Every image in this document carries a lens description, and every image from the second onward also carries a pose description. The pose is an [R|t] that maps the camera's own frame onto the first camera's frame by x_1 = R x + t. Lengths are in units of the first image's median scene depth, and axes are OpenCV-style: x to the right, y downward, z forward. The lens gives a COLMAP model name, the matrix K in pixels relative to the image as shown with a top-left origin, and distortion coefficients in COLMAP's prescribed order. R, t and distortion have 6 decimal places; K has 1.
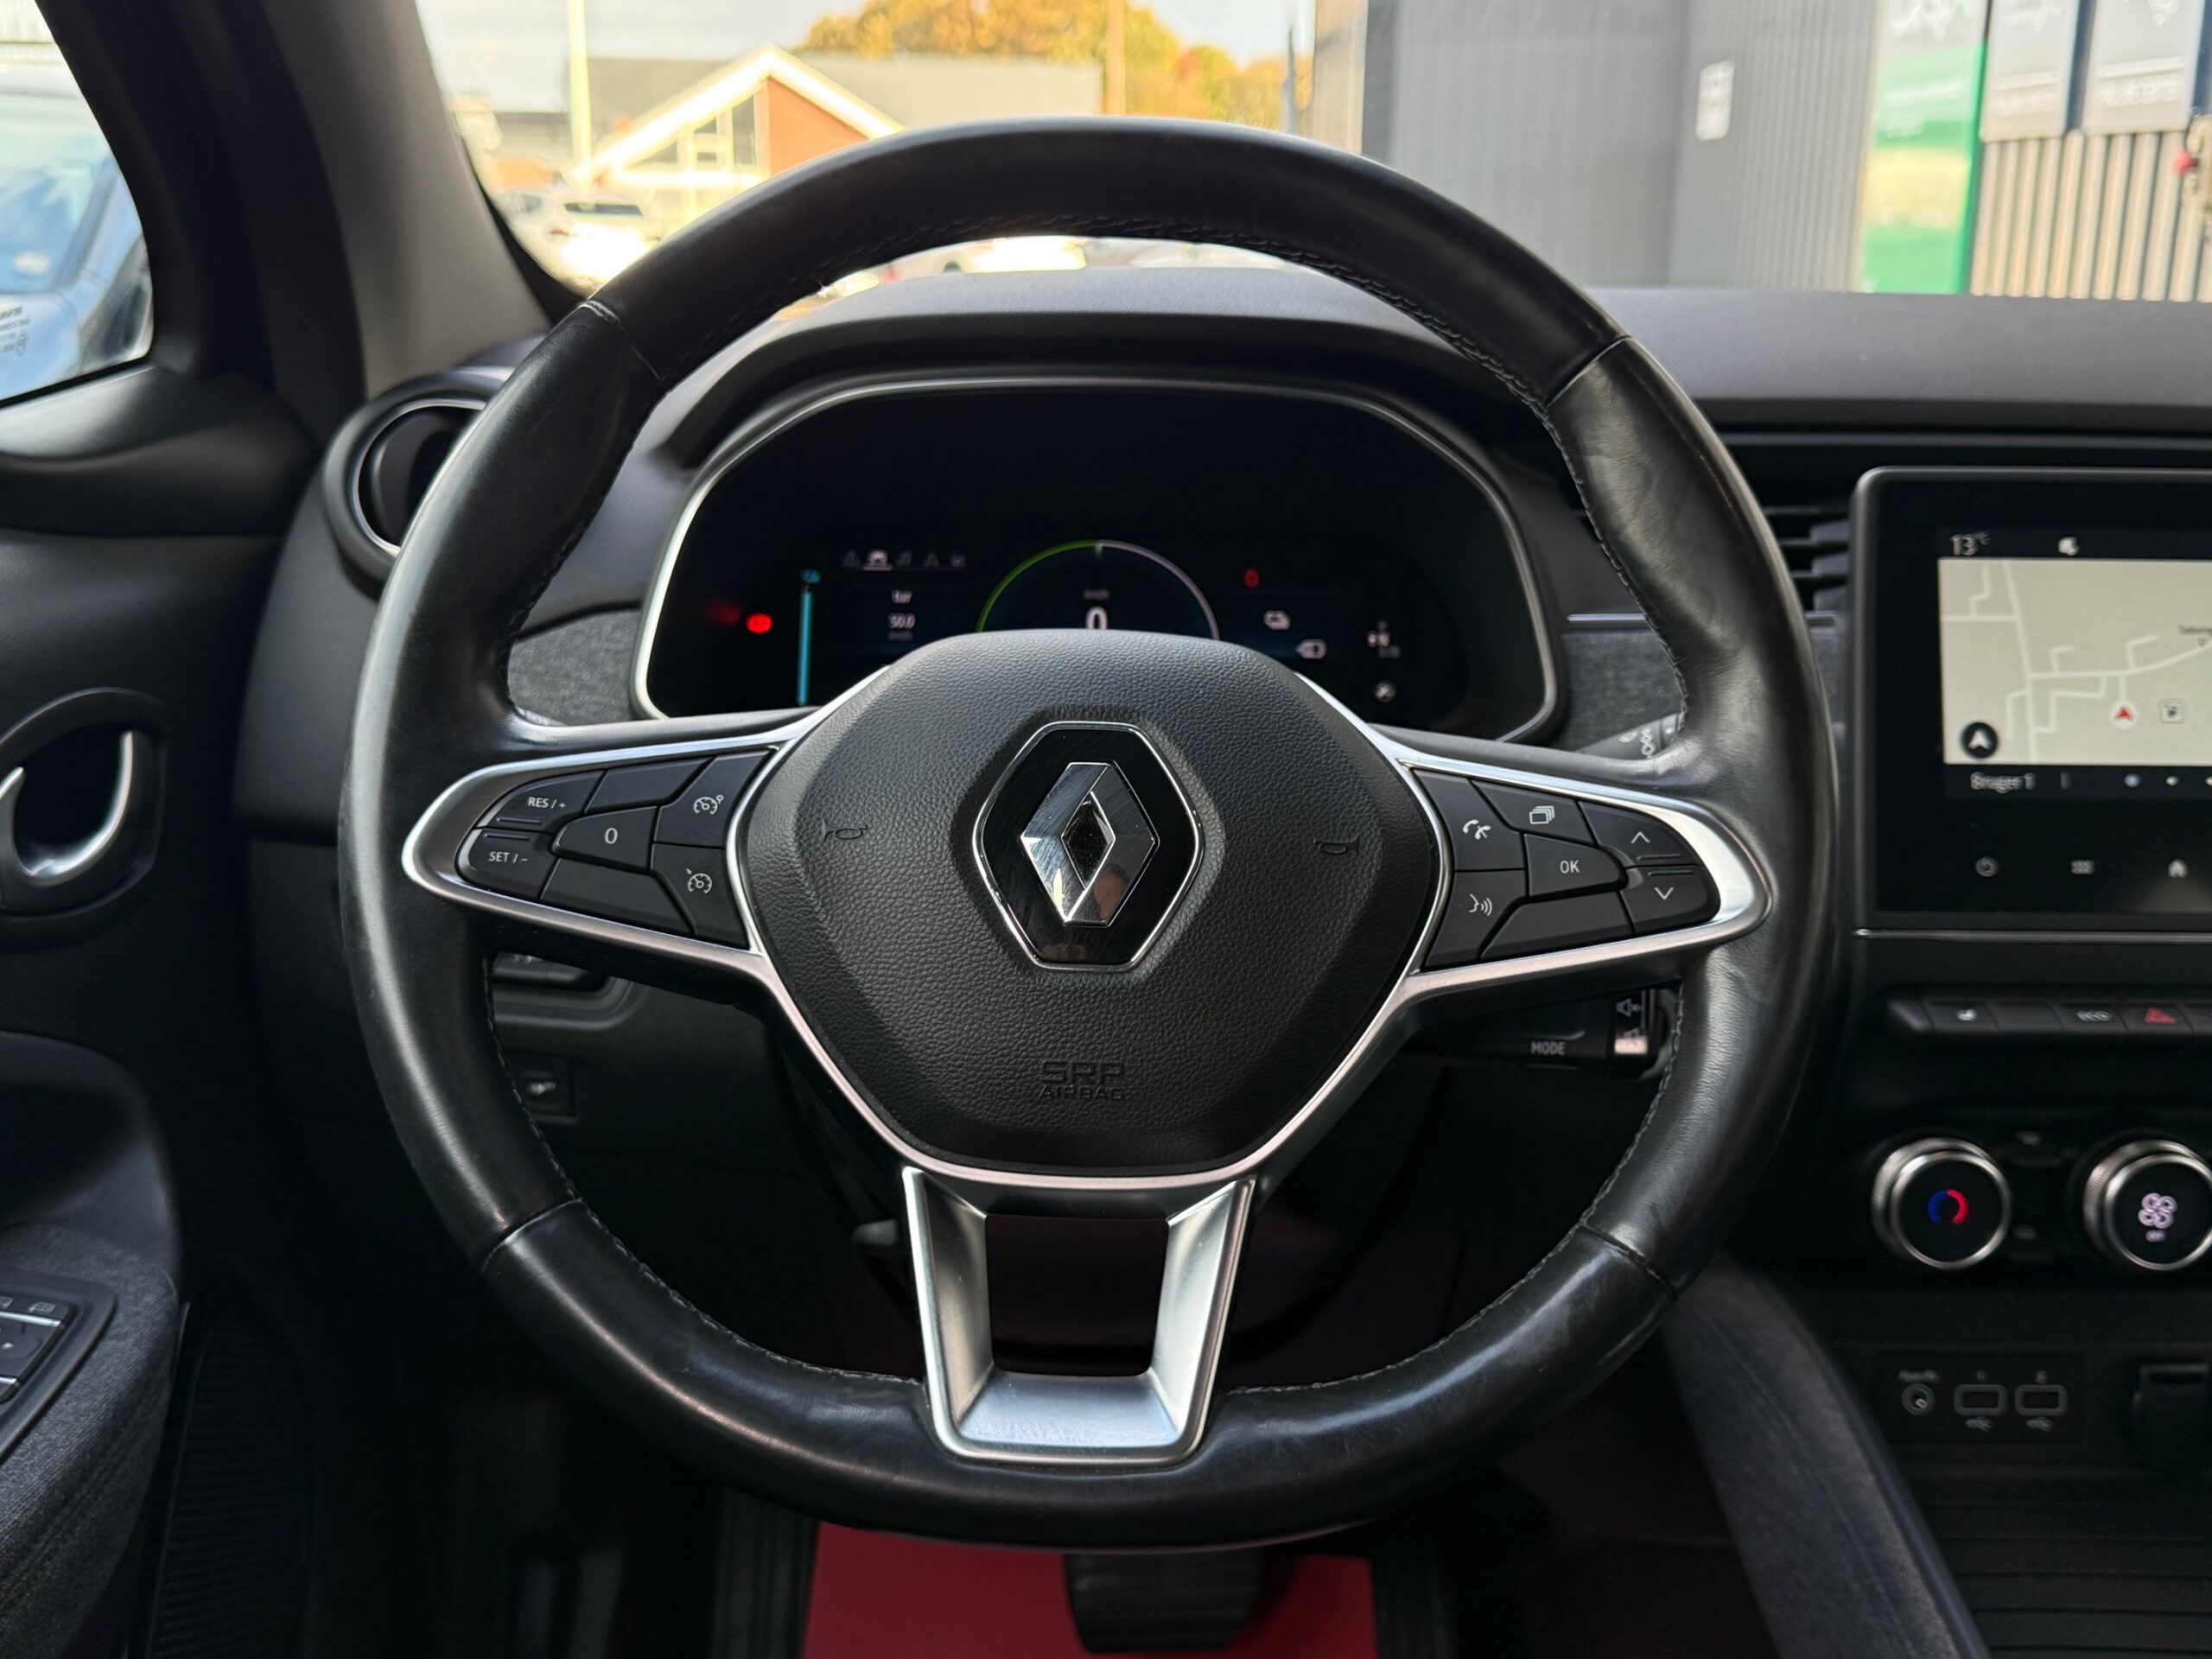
lens RADIAL K [[2228.2, 0, 1091.6], [0, 2228.2, 836.2], [0, 0, 1]] dist [0.156846, -0.381357]
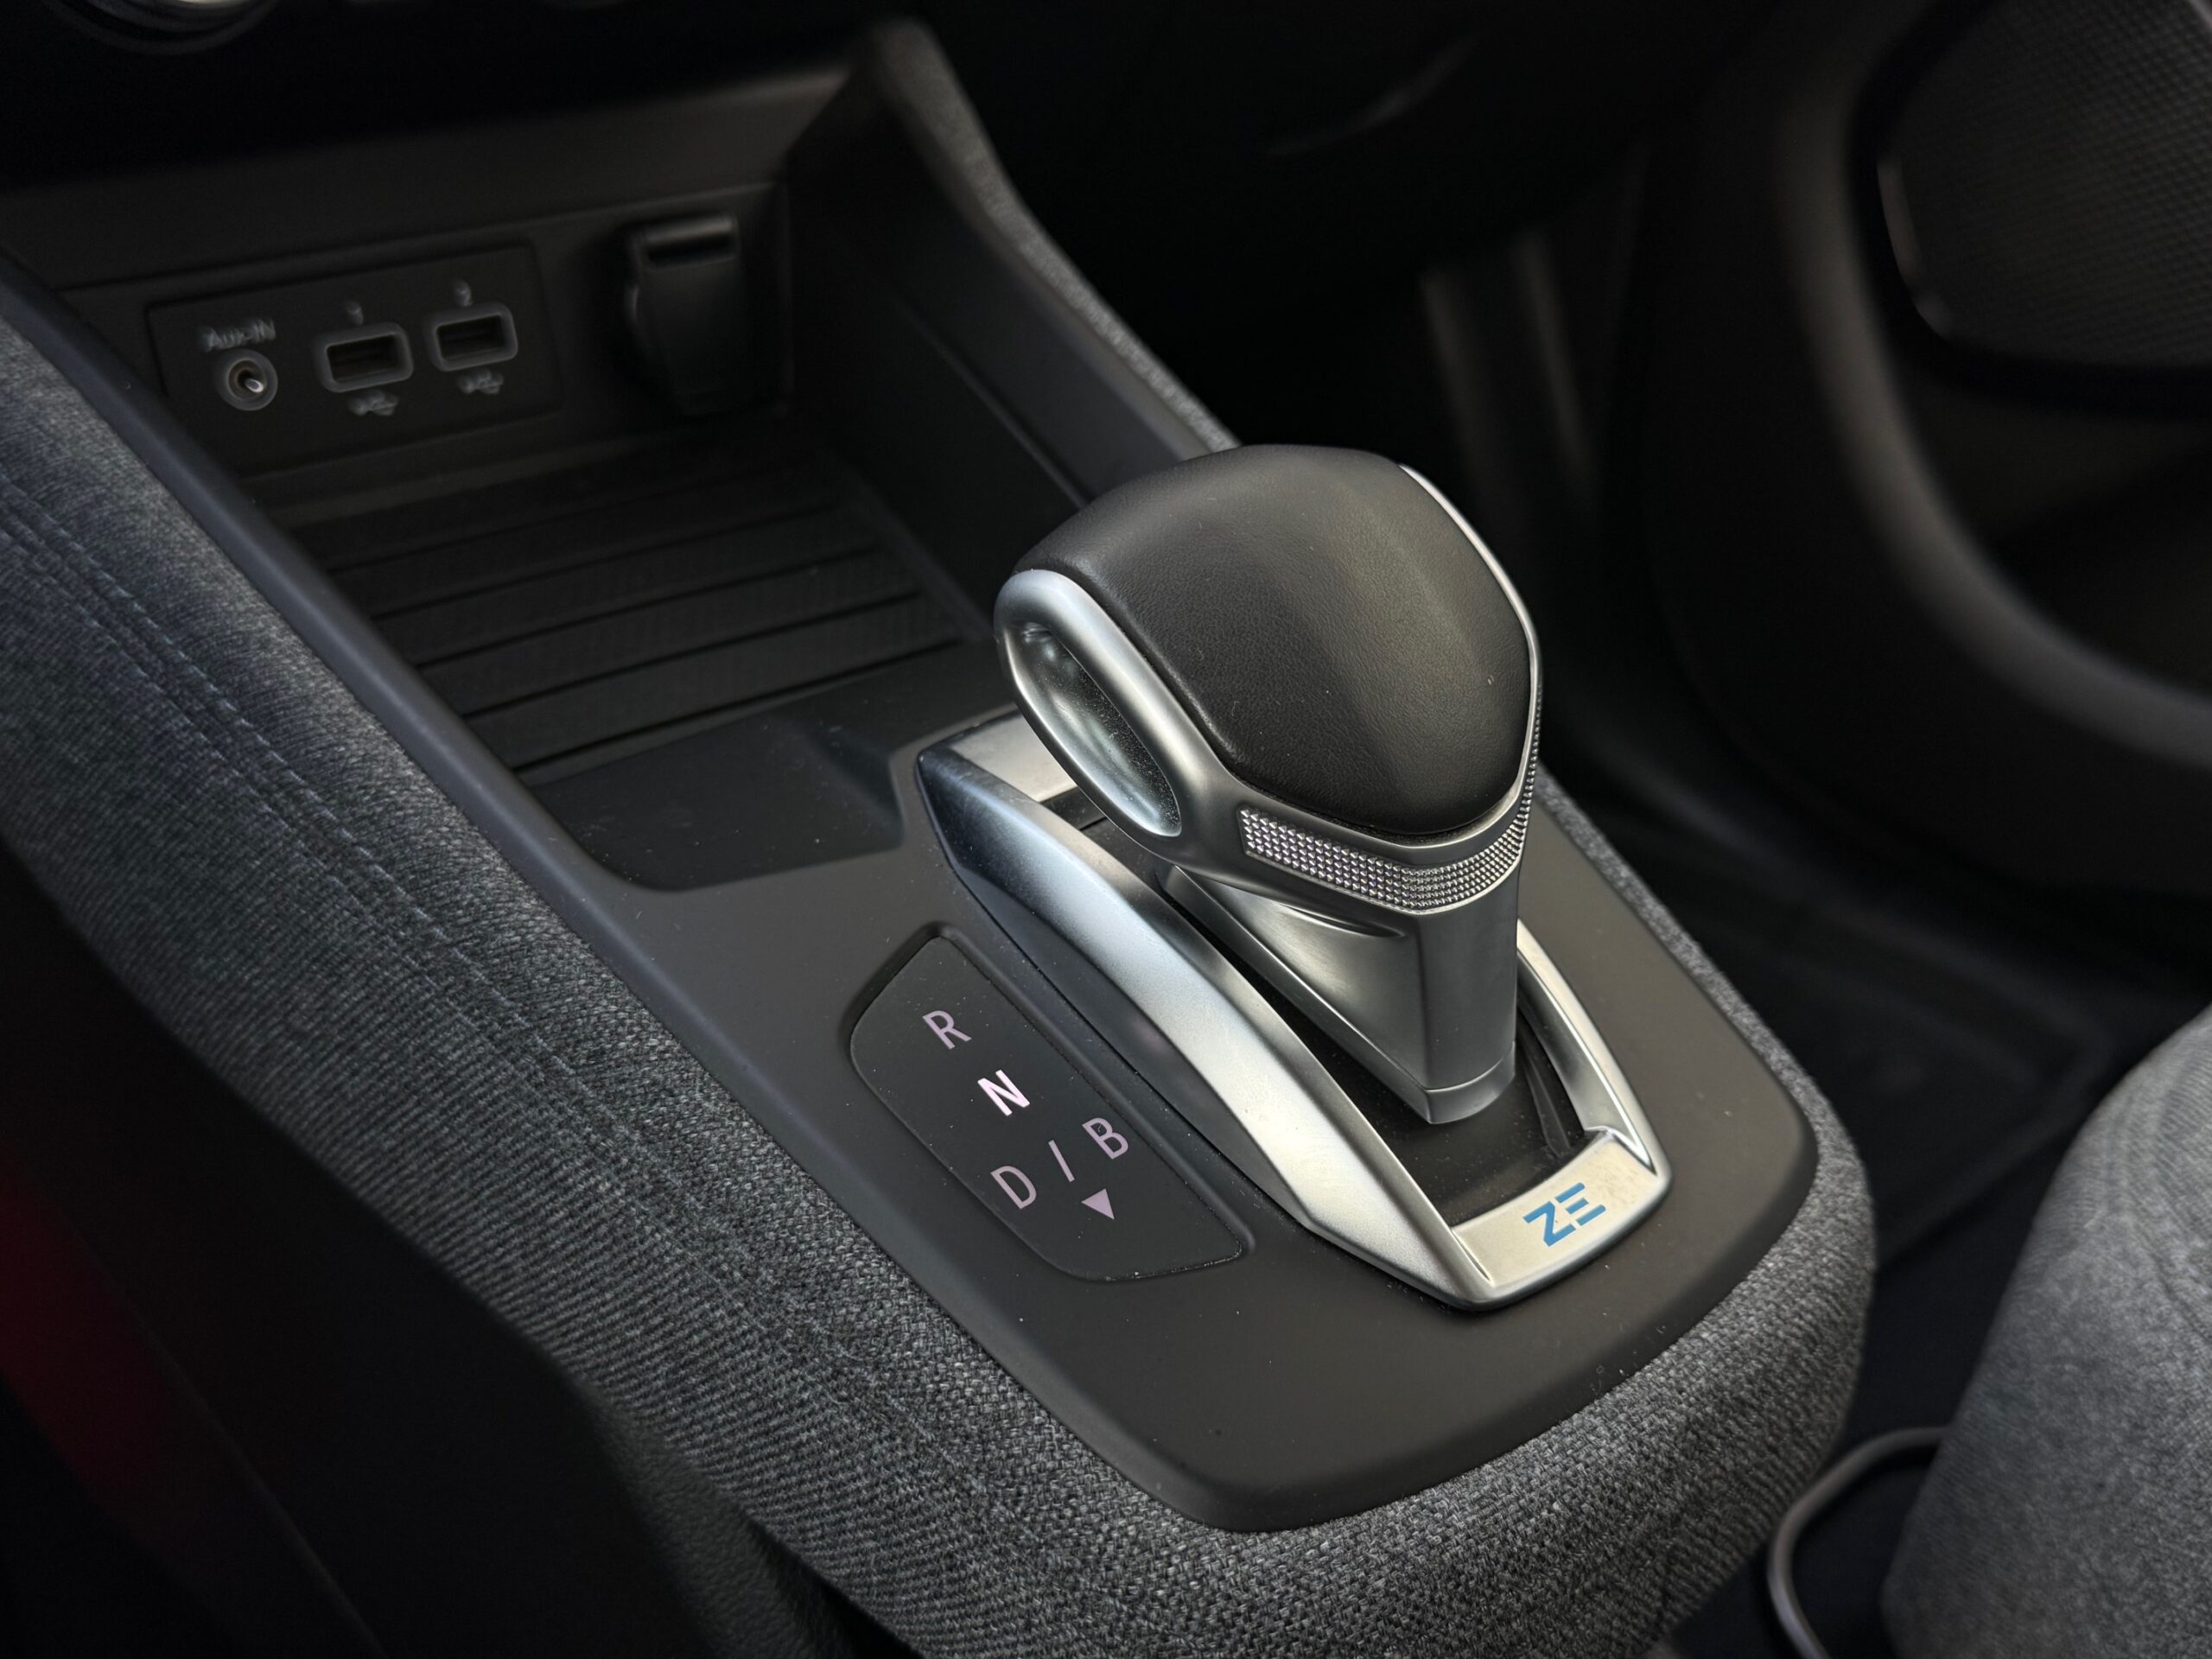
lens RADIAL K [[2236.6, 0, 1102.9], [0, 2236.6, 857.1], [0, 0, 1]] dist [0.155522, -0.405875]
pose [[0.758509, -0.313112, 0.571512, 0.220266], [0.124553, 0.930494, 0.344481, 0.233486], [-0.639649, -0.190108, 0.744787, 0.567083]]
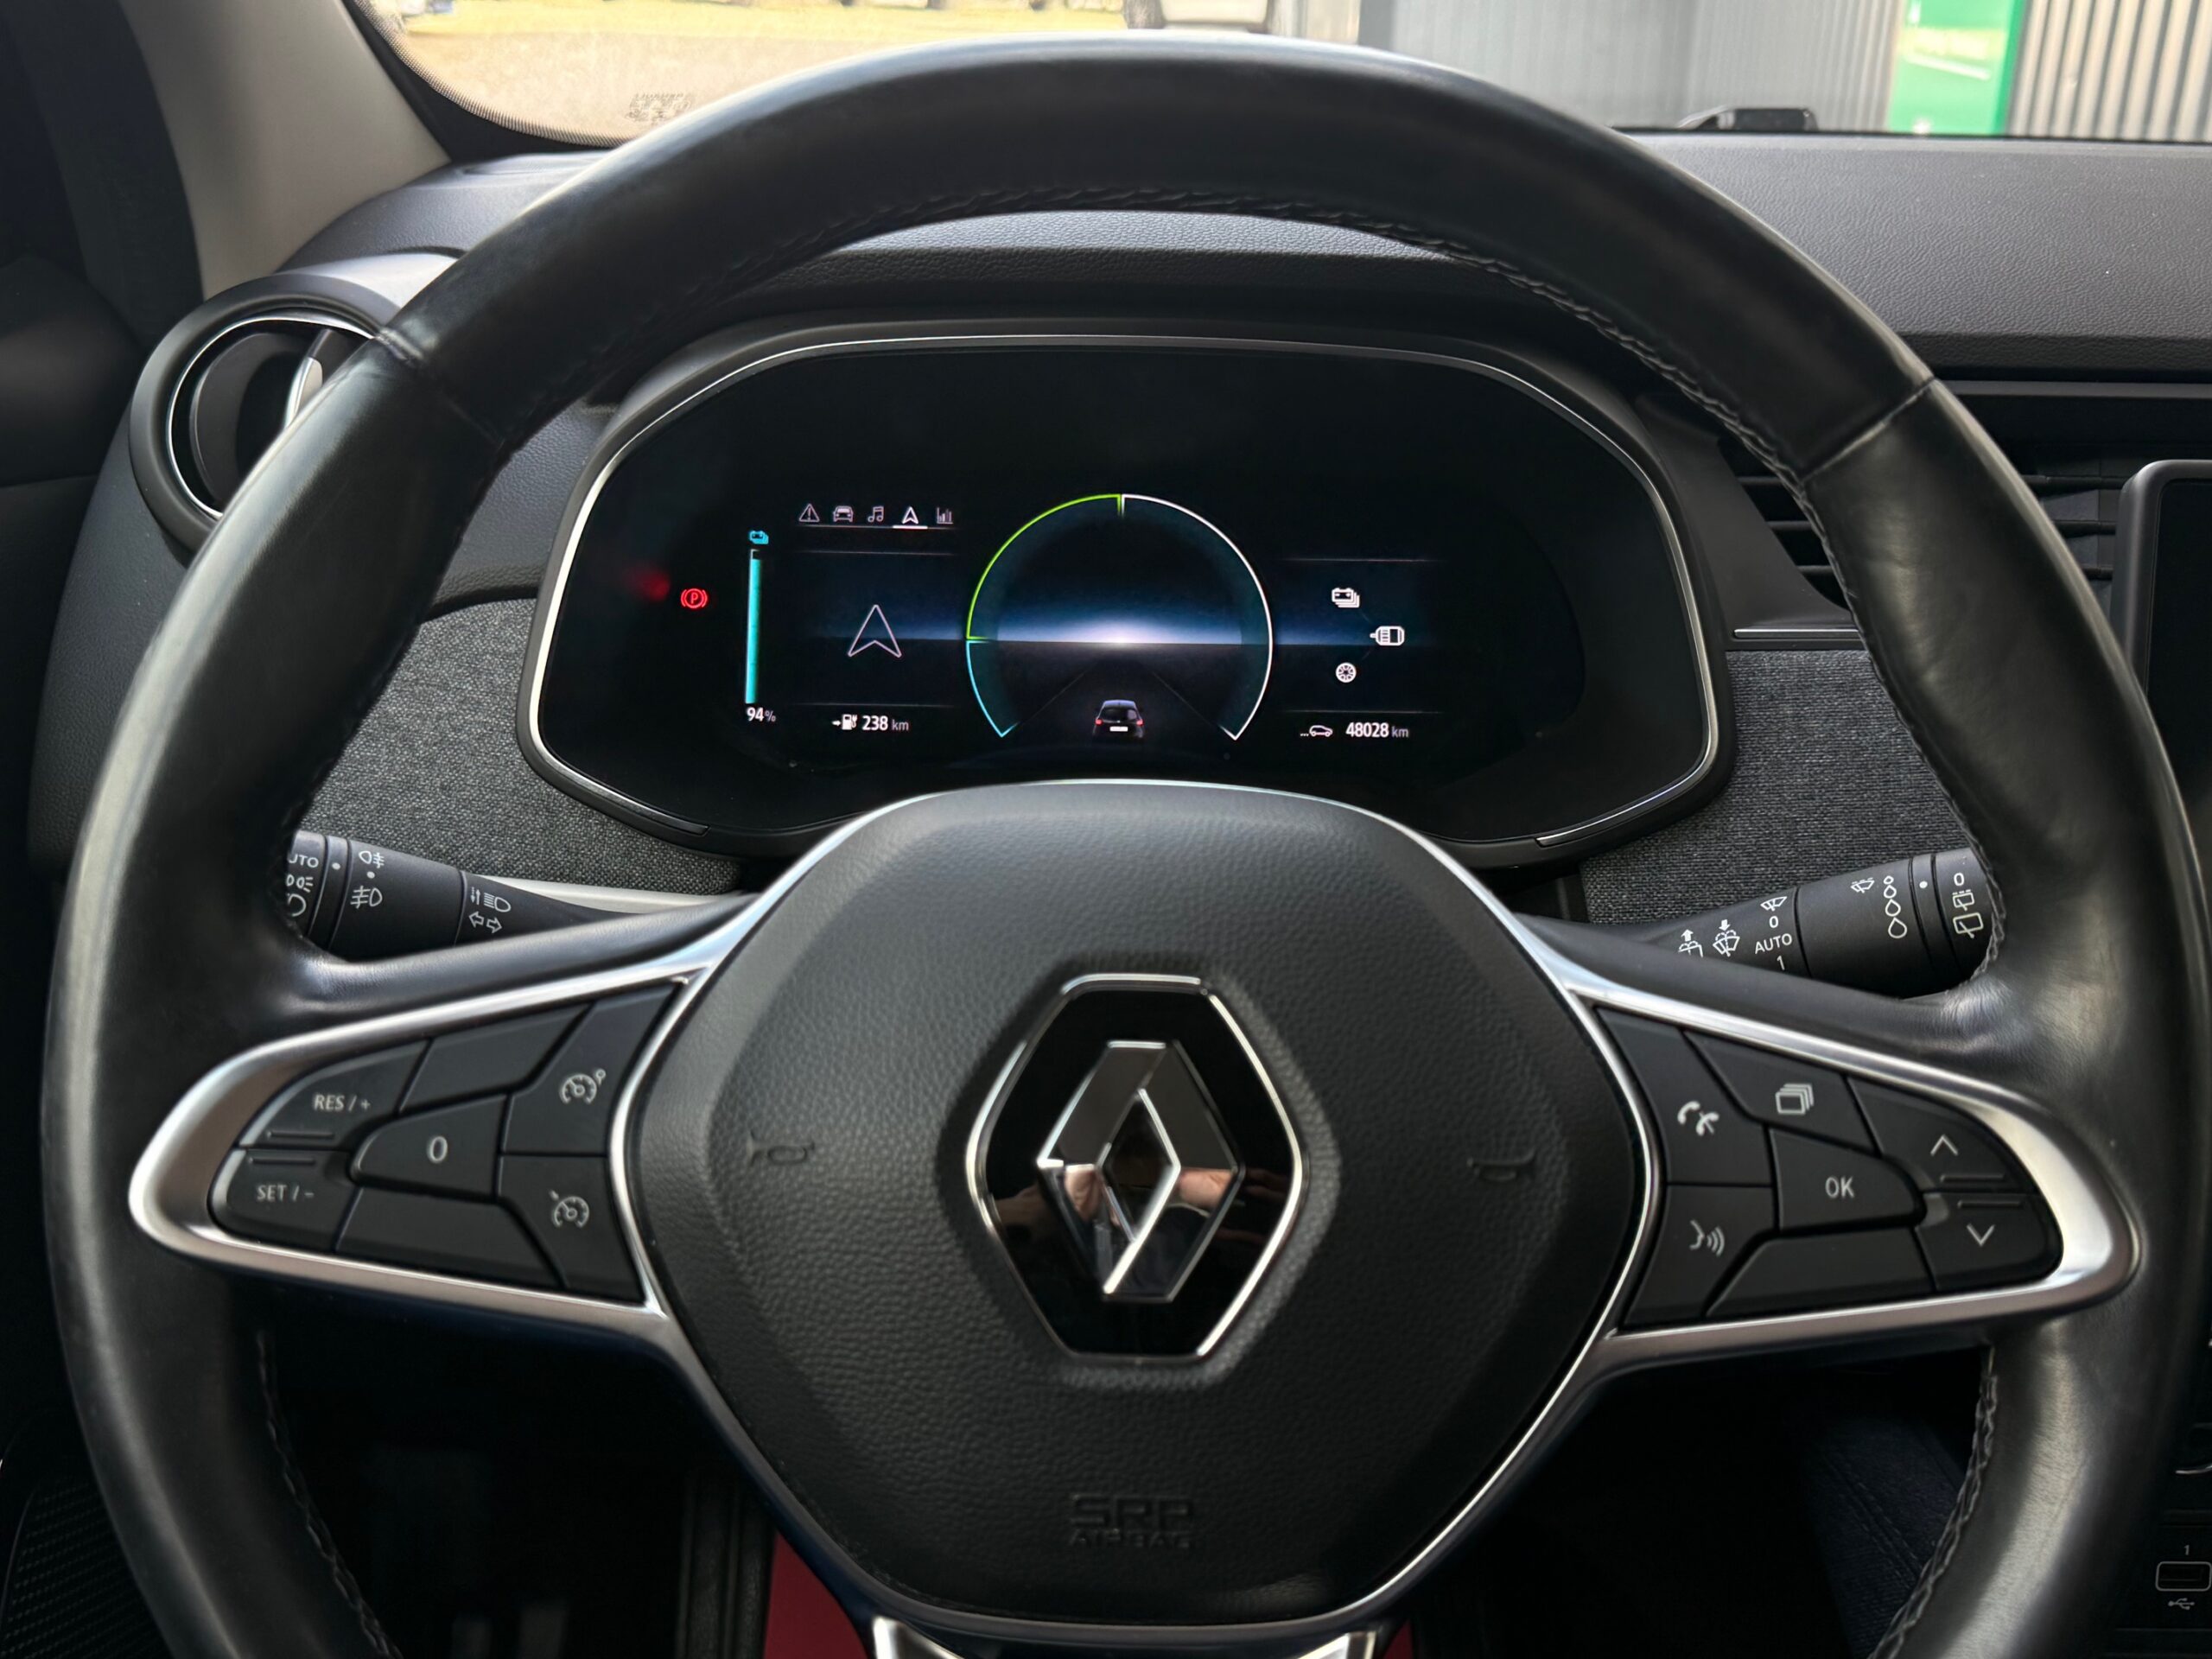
lens RADIAL K [[2234.9, 0, 1108.9], [0, 2234.9, 854.3], [0, 0, 1]] dist [0.157025, -0.405760]
pose [[0.999932, -0.005143, 0.010478, -0.013365], [0.003828, 0.992546, 0.121812, -0.136480], [-0.011027, -0.121764, 0.992498, 0.258328]]
